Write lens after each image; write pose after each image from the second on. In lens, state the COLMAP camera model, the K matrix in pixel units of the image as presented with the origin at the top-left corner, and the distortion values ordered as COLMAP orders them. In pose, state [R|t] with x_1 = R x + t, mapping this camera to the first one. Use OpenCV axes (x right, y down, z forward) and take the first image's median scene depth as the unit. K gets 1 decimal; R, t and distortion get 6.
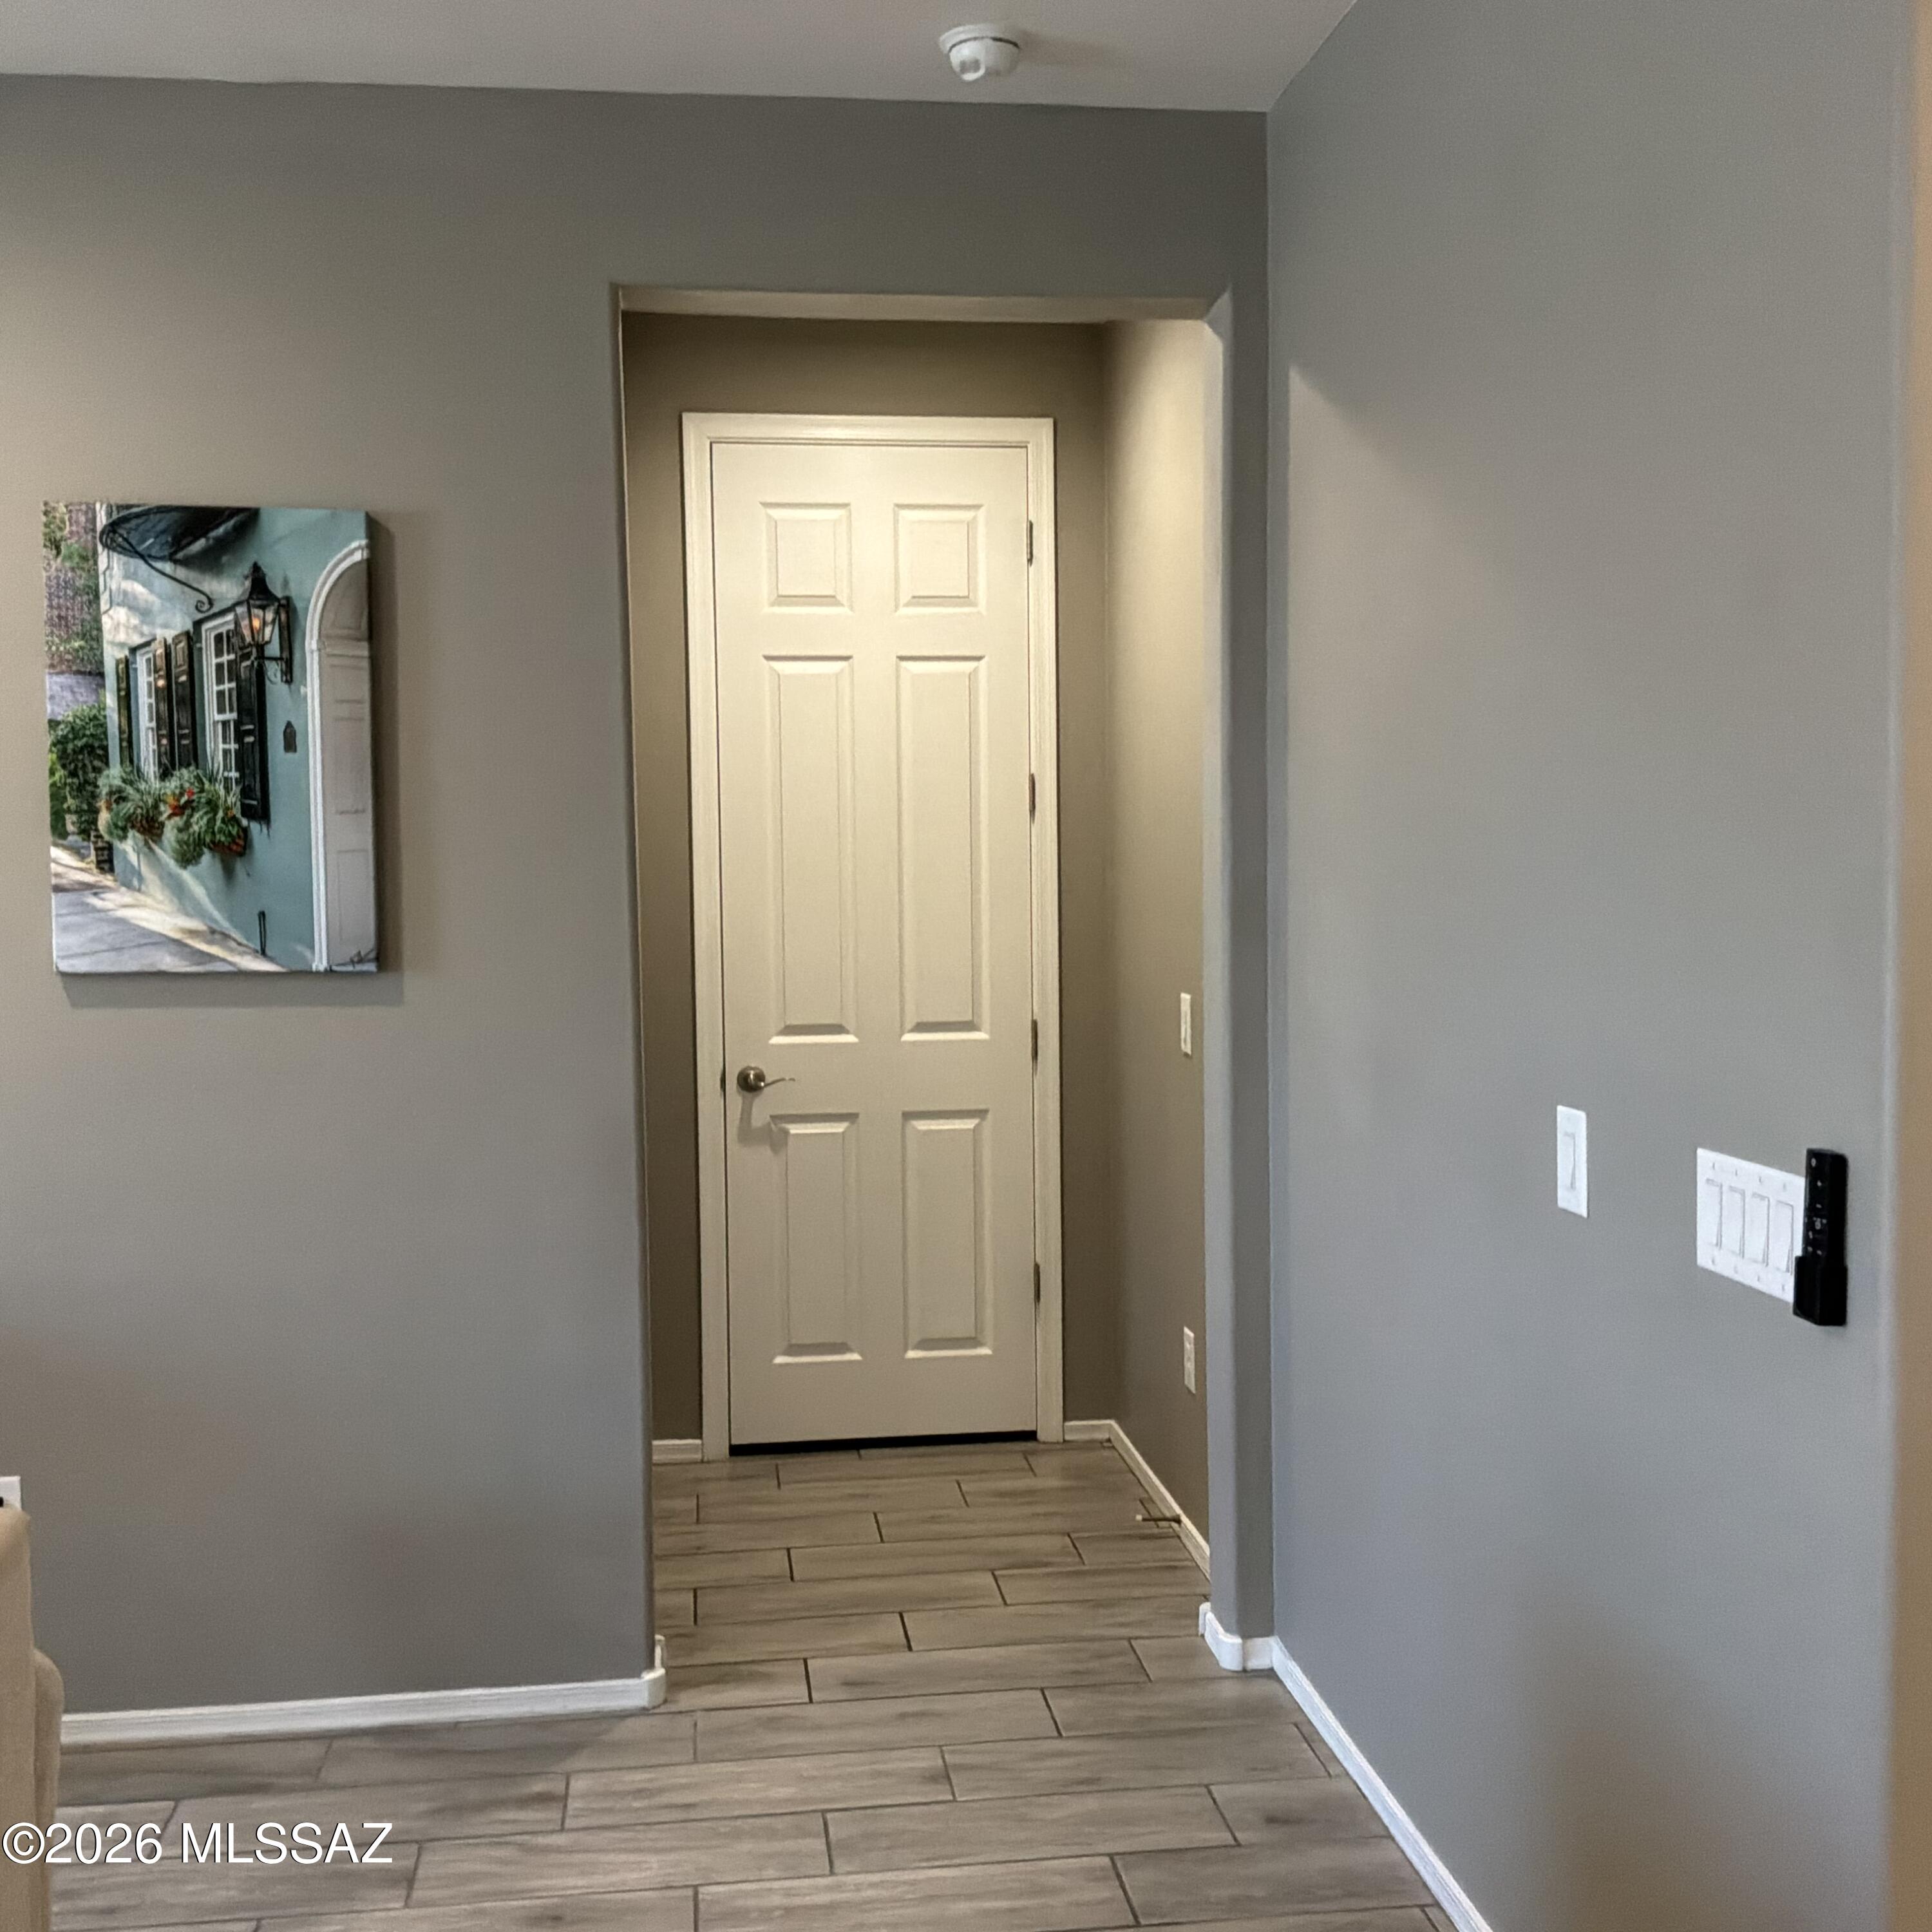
lens RADIAL K [[2114.4, 0, 967.7], [0, 2114.4, 960.5], [0, 0, 1]] dist [0.056023, 0.000000]
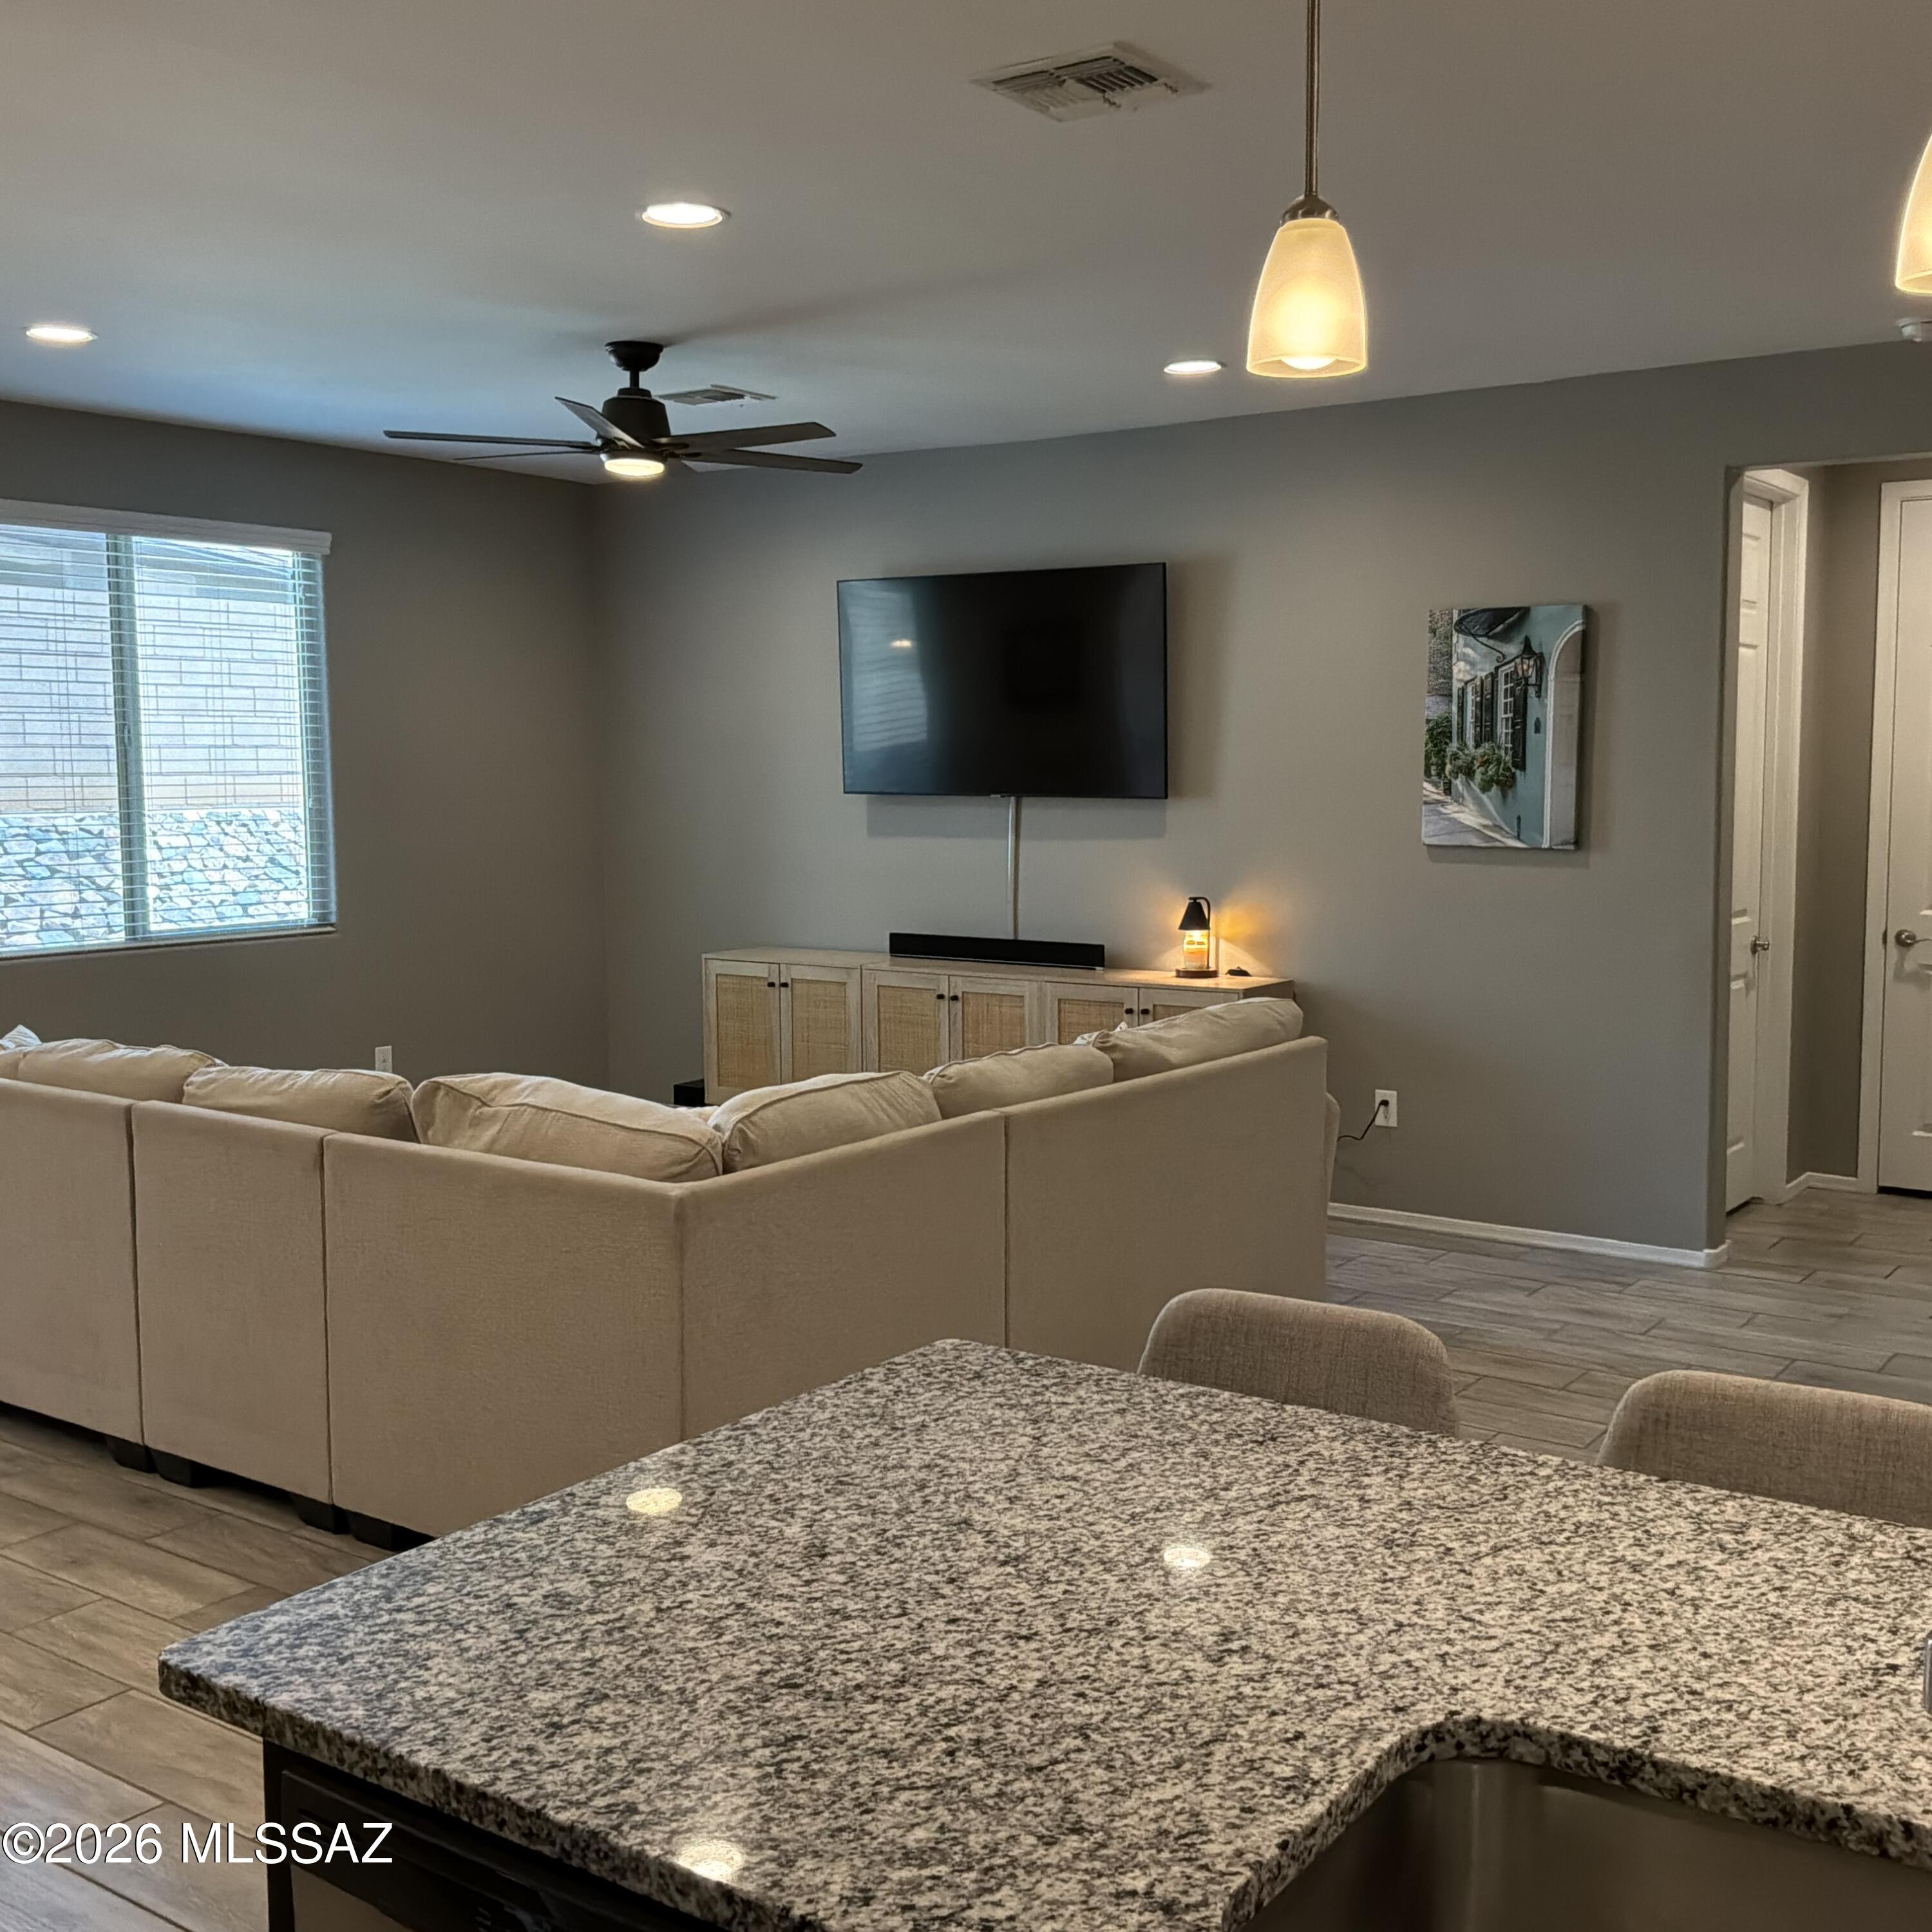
lens RADIAL K [[2114.4, 0, 967.6], [0, 2114.4, 957.5], [0, 0, 1]] dist [0.056023, 0.000000]
pose [[0.729843, 0.074370, -0.679558, 0.625609], [-0.040491, 0.997022, 0.065627, -0.001783], [0.682415, -0.020381, 0.730681, -0.756157]]
